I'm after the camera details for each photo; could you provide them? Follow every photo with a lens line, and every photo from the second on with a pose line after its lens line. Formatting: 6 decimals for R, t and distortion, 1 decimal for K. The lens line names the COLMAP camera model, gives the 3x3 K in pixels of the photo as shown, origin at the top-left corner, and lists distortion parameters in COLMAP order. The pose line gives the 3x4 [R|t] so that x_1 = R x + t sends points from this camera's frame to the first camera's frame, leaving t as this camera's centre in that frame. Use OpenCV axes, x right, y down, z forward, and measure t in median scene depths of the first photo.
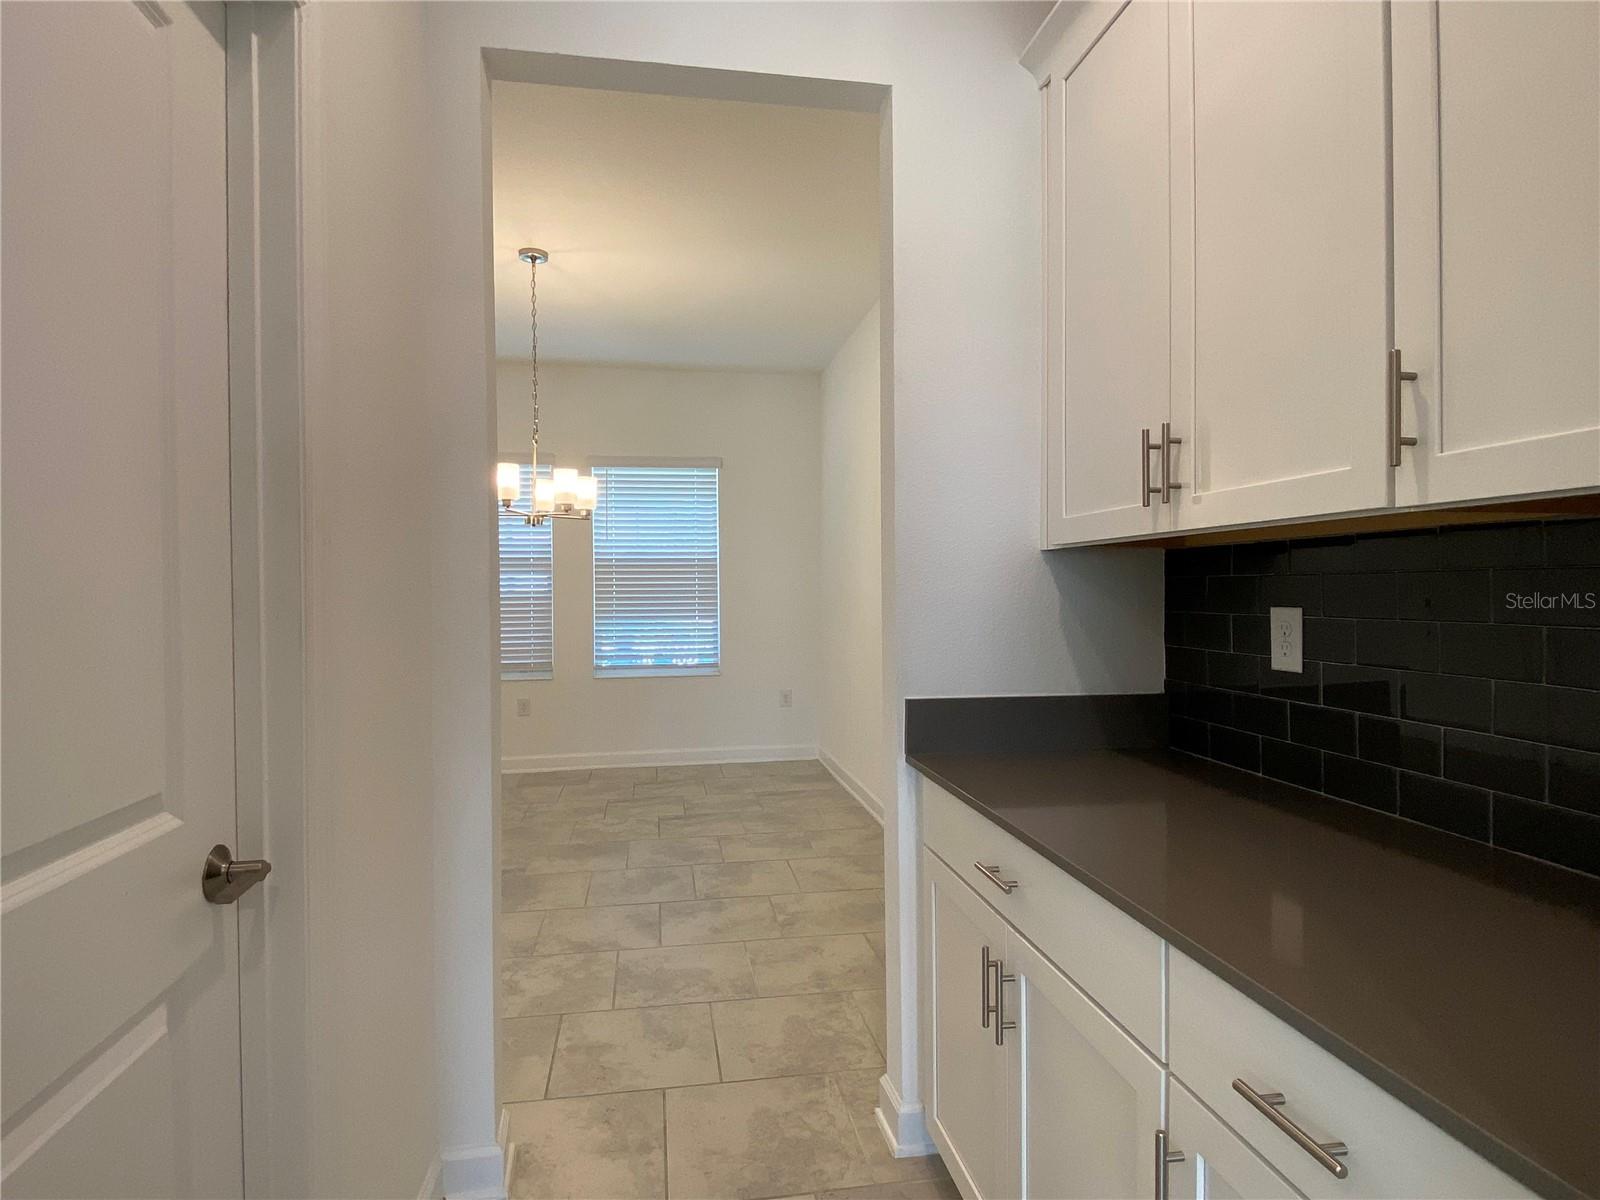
lens RADIAL K [[874.5, 0, 807.4], [0, 874.5, 592.5], [0, 0, 1]] dist [0.011784, -0.017586]
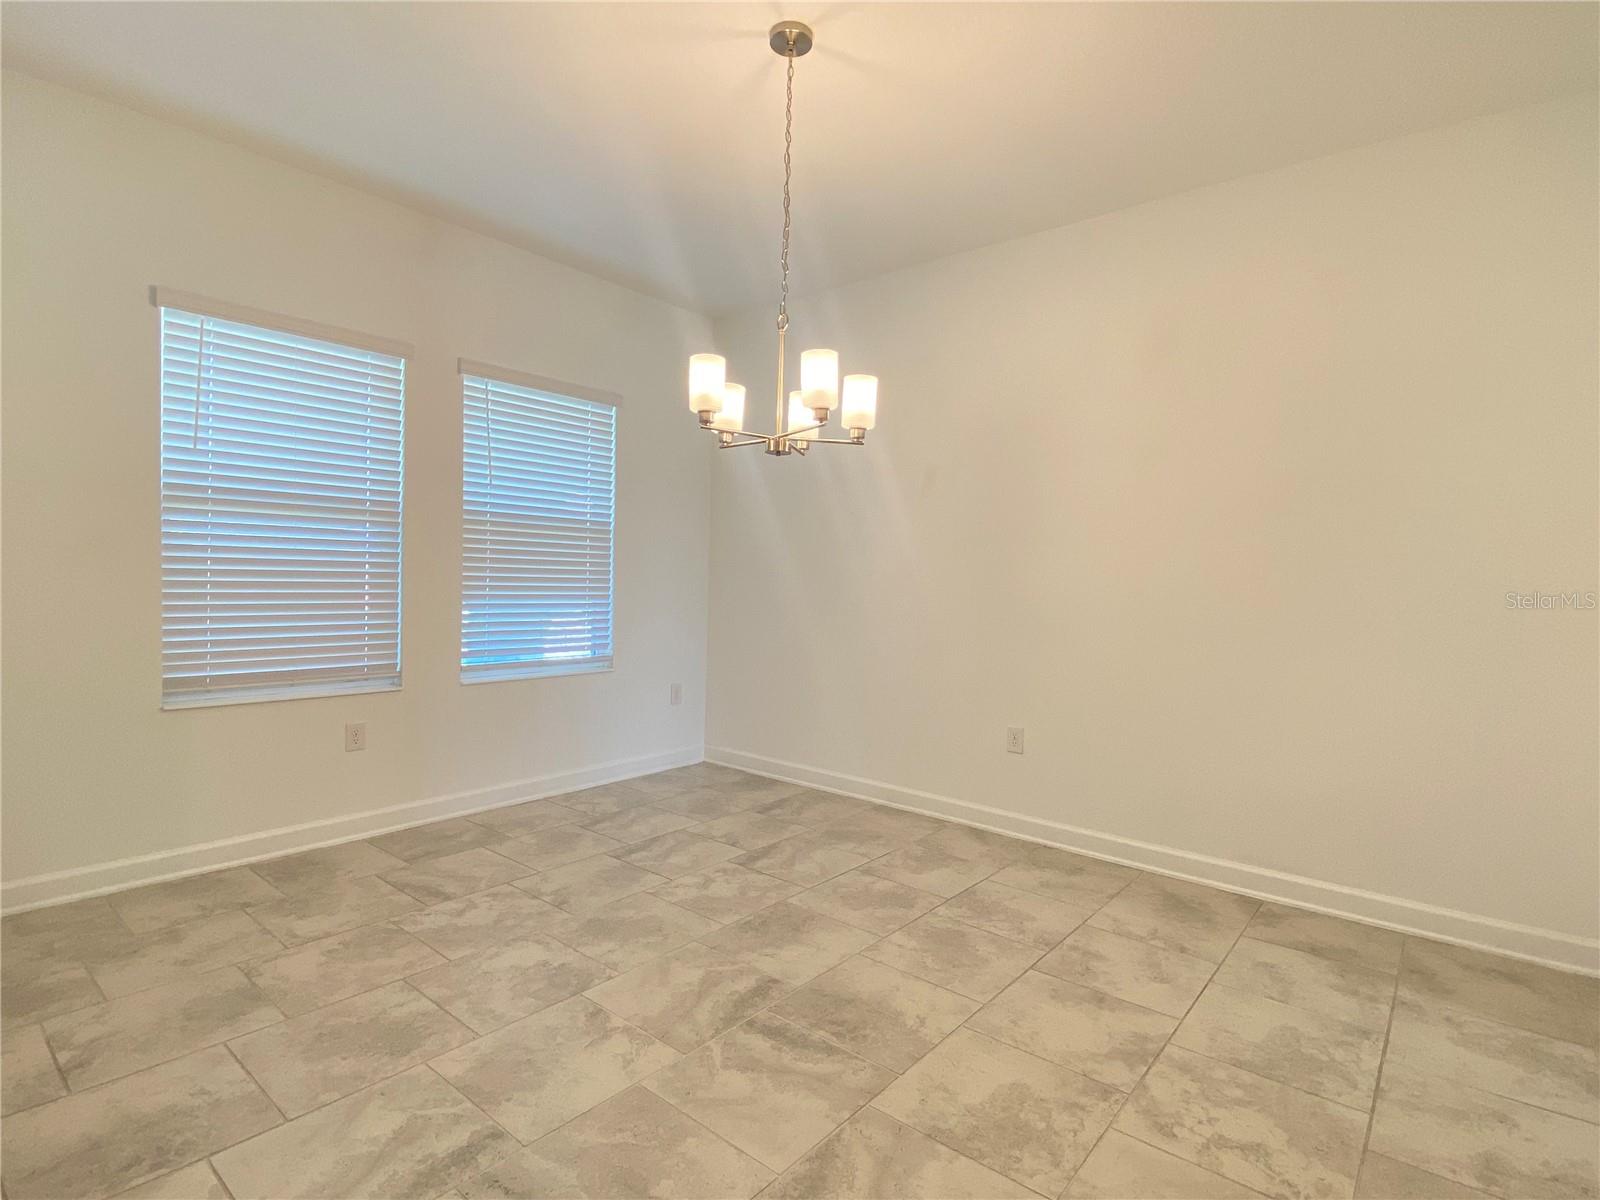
lens RADIAL K [[809.7, 0, 793.1], [0, 809.7, 595.4], [0, 0, 1]] dist [0.013288, -0.013750]
pose [[0.760804, 0.010037, 0.648904, -0.656874], [-0.023943, 0.999634, 0.012609, 0.020108], [-0.648540, -0.025129, 0.760766, 0.498990]]
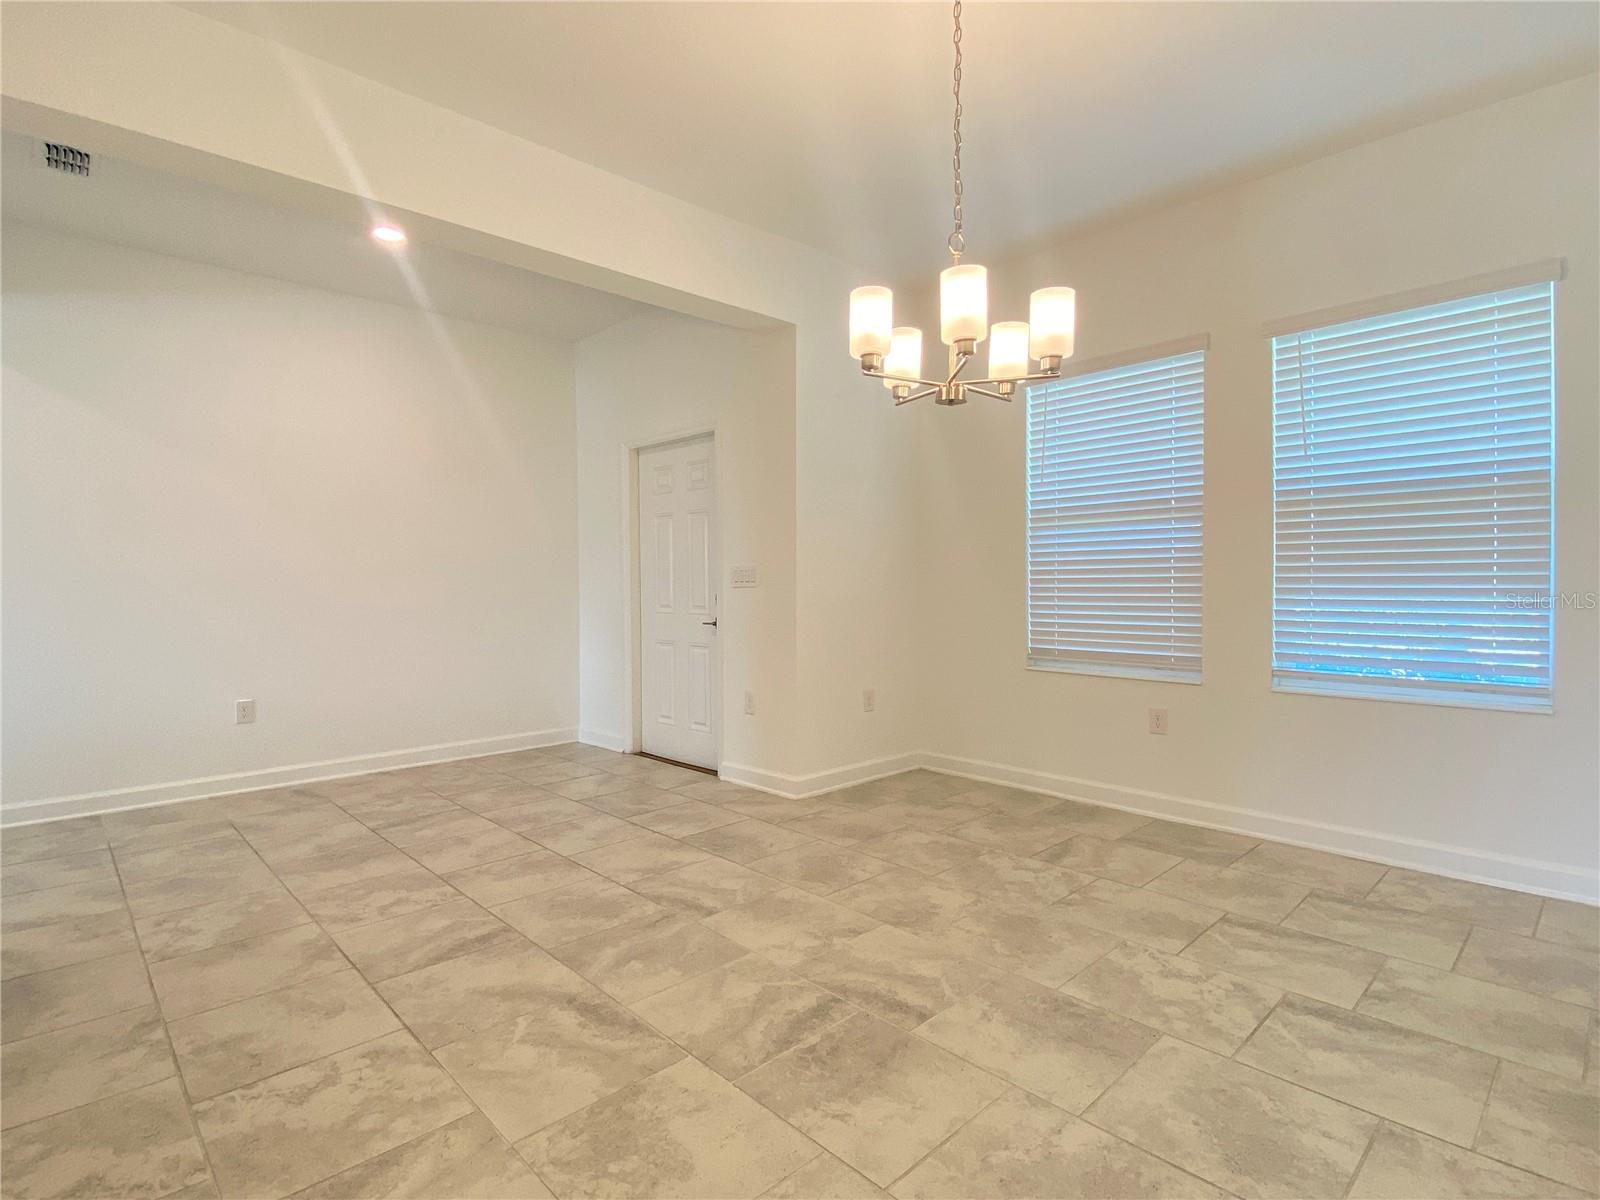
lens RADIAL K [[809.7, 0, 796.5], [0, 809.7, 594.5], [0, 0, 1]] dist [0.013288, -0.013750]
pose [[0.556792, 0.019165, -0.830431, 0.053825], [-0.005408, 0.999796, 0.019447, 0.032633], [0.830634, -0.006337, 0.556782, 0.595903]]
